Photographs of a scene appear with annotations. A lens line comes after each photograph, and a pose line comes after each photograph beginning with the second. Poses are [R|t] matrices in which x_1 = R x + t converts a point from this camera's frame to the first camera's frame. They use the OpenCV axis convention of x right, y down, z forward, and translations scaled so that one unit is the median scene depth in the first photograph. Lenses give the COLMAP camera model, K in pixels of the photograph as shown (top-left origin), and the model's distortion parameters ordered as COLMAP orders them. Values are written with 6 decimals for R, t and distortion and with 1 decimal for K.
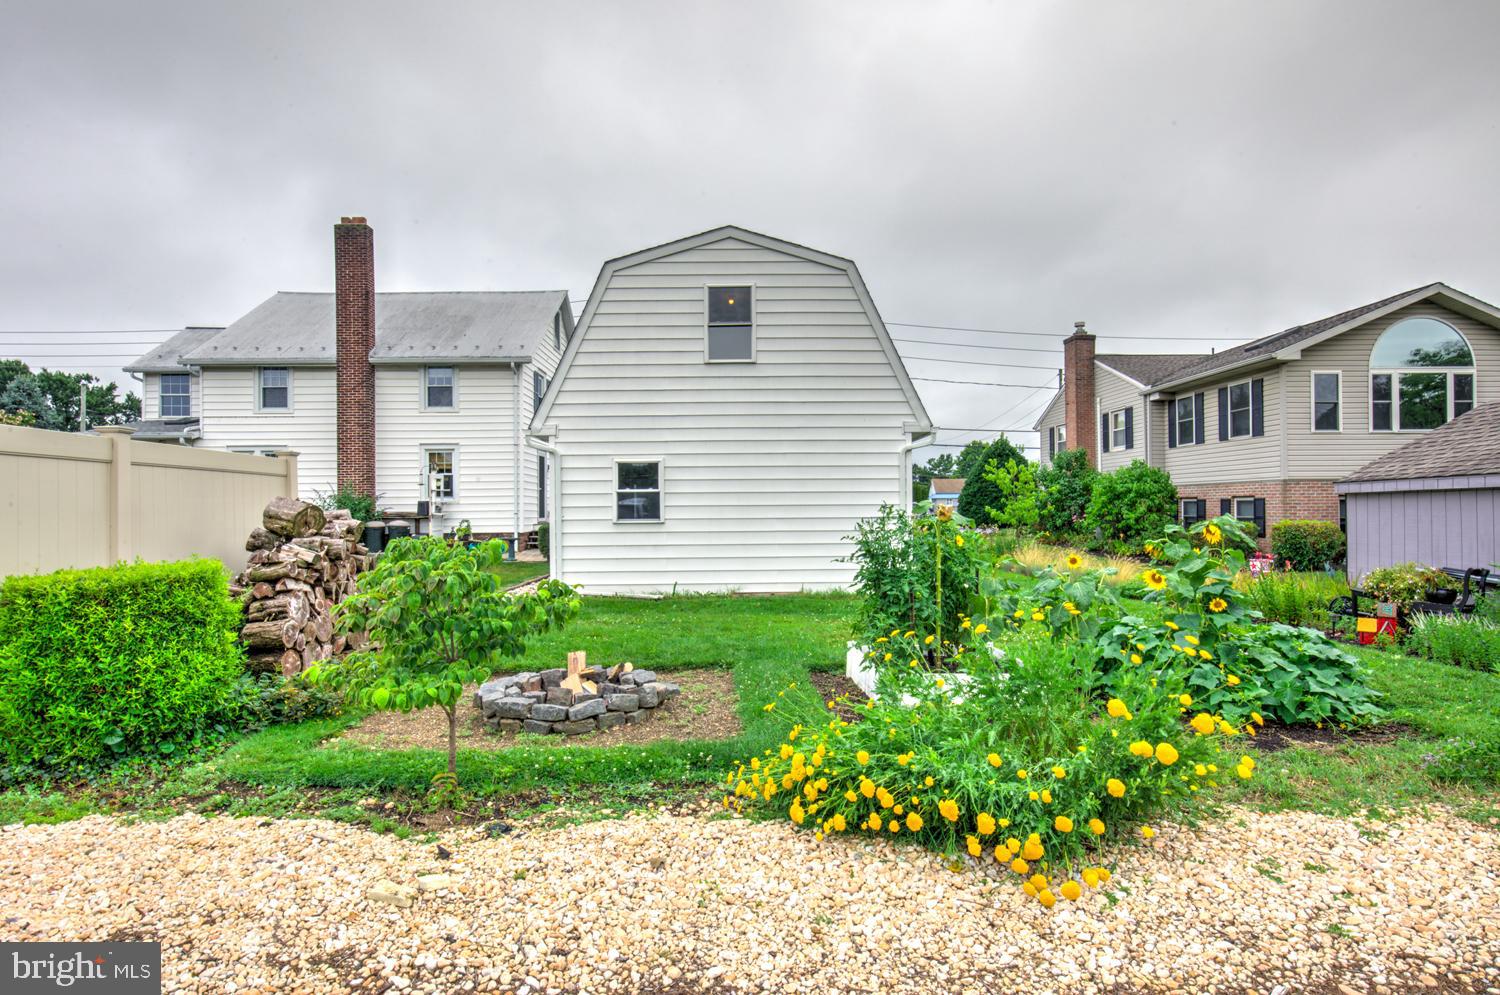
lens RADIAL K [[814.3, 0, 756.3], [0, 814.3, 502.4], [0, 0, 1]] dist [0.000533, 0.001070]
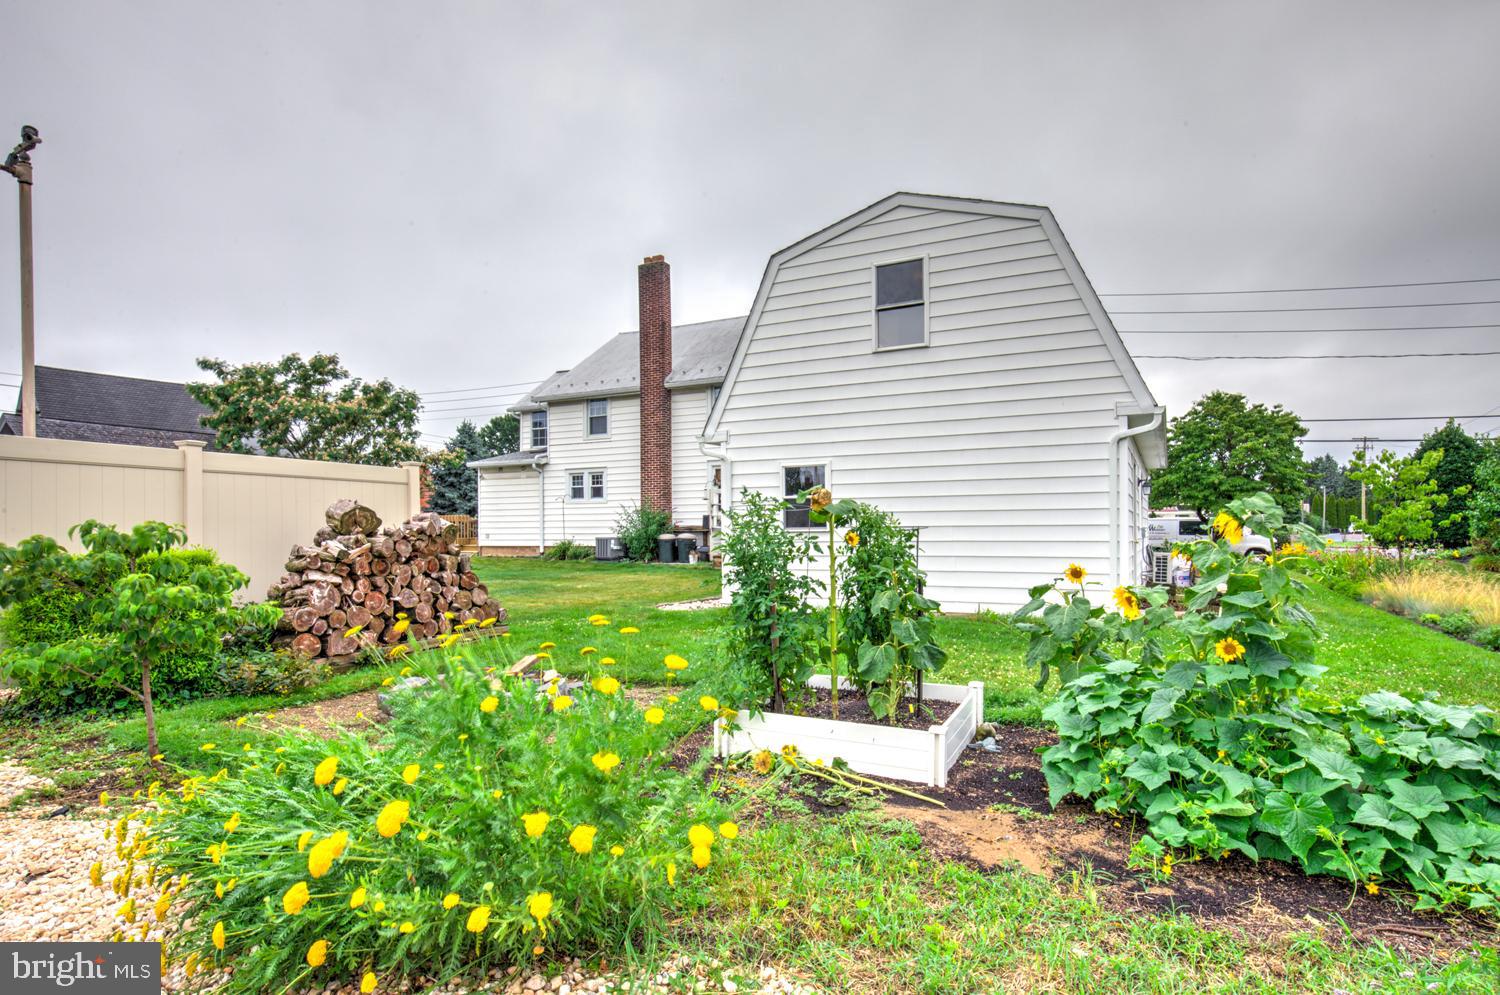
lens RADIAL K [[823.7, 0, 751.3], [0, 823.7, 530.7], [0, 0, 1]] dist [-0.007749, 0.000379]
pose [[0.882344, 0.001549, -0.470602, 0.143327], [0.003268, 0.999950, 0.009418, 0.008841], [0.470593, -0.009847, 0.882295, 0.083716]]
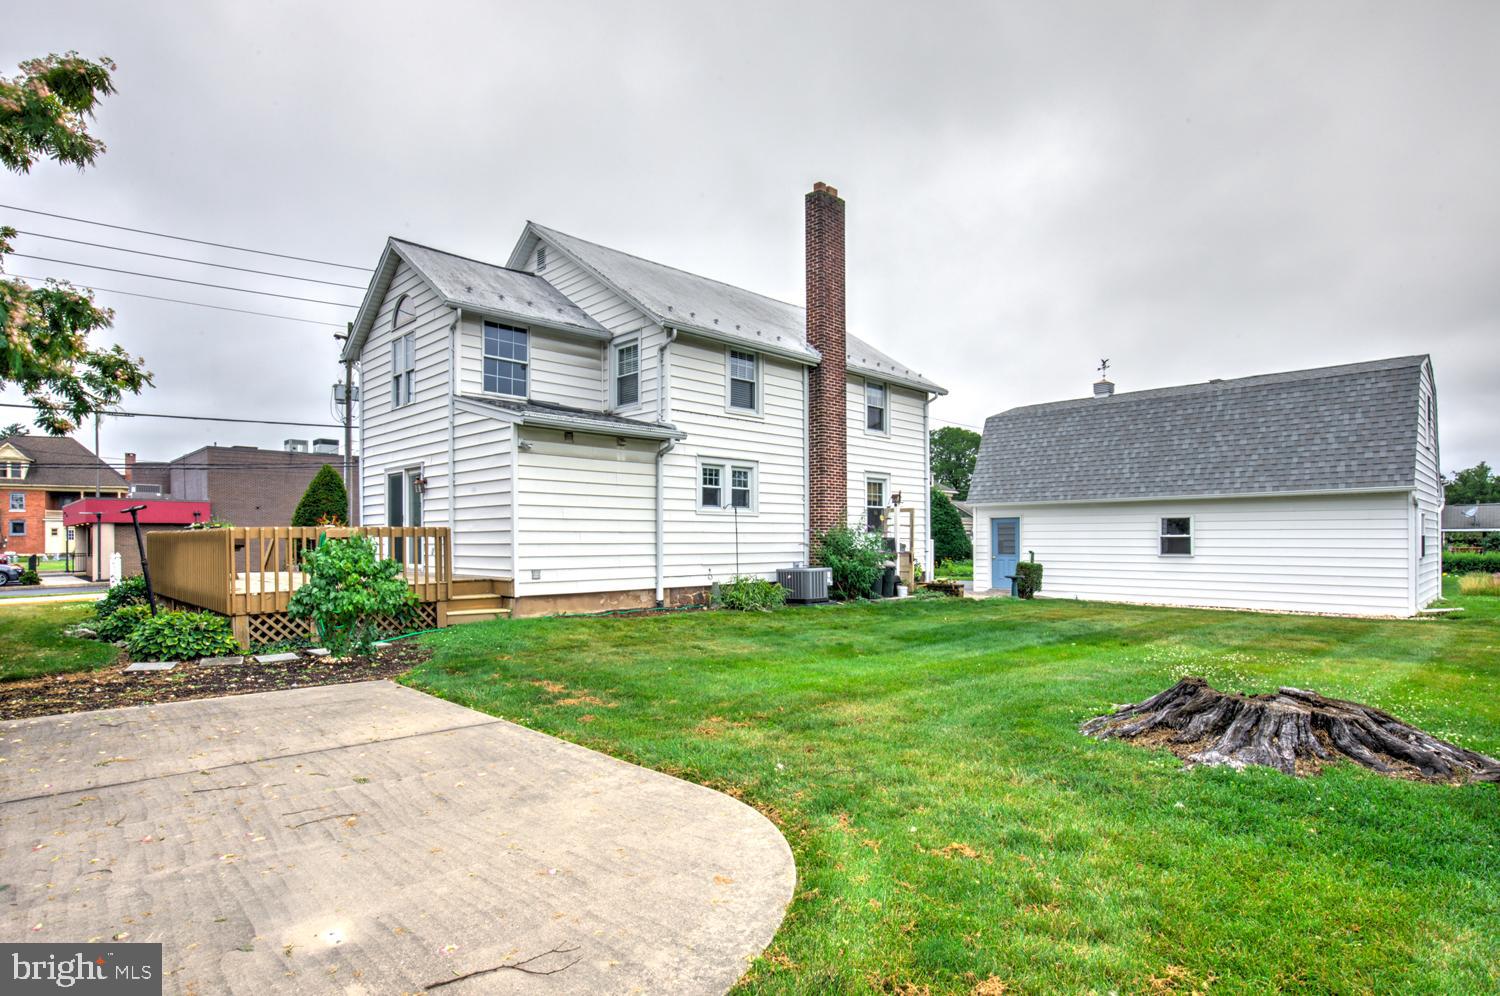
lens RADIAL K [[793.2, 0, 751.9], [0, 793.2, 543.8], [0, 0, 1]] dist [0.000009, 0.000090]
pose [[0.713579, 0.001555, 0.700573, -1.099631], [-0.002493, 0.999997, 0.000320, 0.005348], [-0.700570, -0.001975, 0.713581, 0.495570]]
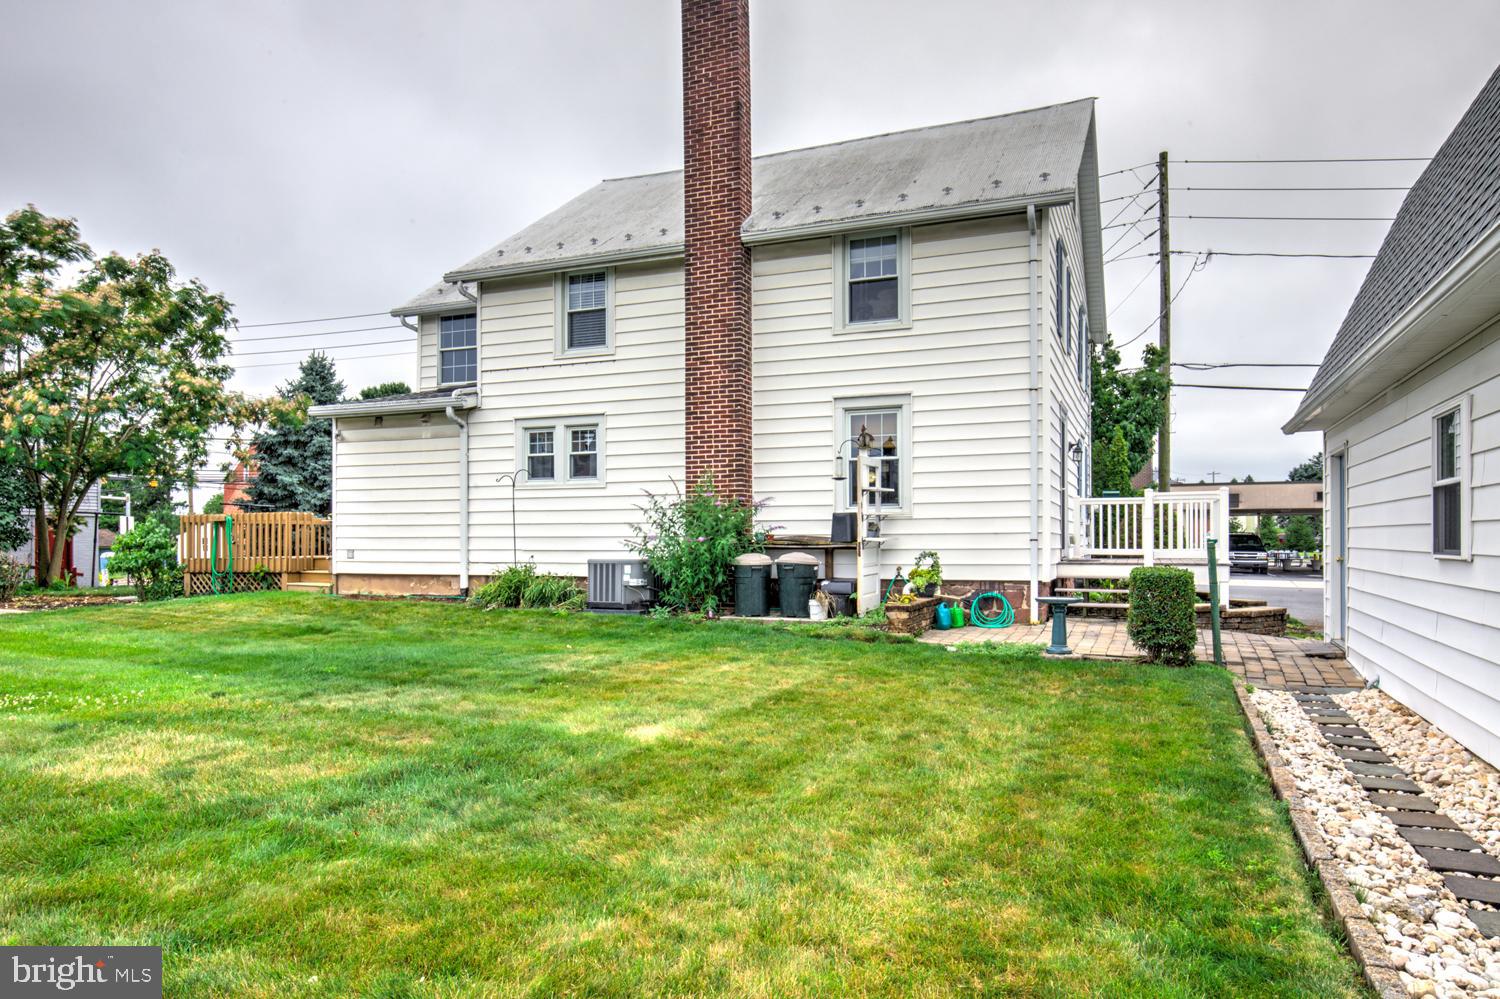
lens RADIAL K [[958.5, 0, 753.5], [0, 958.5, 529.3], [0, 0, 1]] dist [0.047702, -0.073158]
pose [[0.916716, 0.001629, -0.399537, -0.227835], [-0.002376, 0.999996, -0.001373, 0.009123], [0.399533, 0.002208, 0.916716, 0.451562]]
